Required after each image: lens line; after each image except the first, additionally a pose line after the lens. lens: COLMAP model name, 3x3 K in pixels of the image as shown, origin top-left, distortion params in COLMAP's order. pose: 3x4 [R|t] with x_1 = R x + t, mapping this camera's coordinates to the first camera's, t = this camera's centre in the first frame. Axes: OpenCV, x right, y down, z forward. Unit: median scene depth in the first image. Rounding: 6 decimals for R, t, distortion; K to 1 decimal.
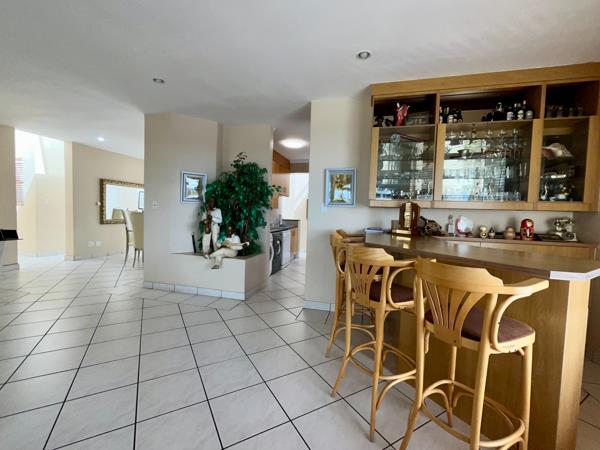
lens RADIAL K [[262.1, 0, 300.0], [0, 262.1, 225.0], [0, 0, 1]] dist [0.001359, 0.000211]
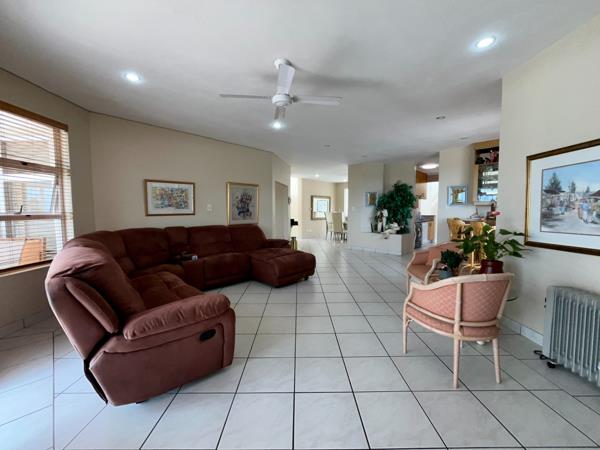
lens RADIAL K [[251.7, 0, 300.0], [0, 251.7, 225.0], [0, 0, 1]] dist [0.022265, 0.000044]
pose [[0.874910, -0.005743, -0.484251, 0.037524], [0.005466, 0.999983, -0.001984, 0.052926], [0.484254, -0.000911, 0.874927, -0.916929]]
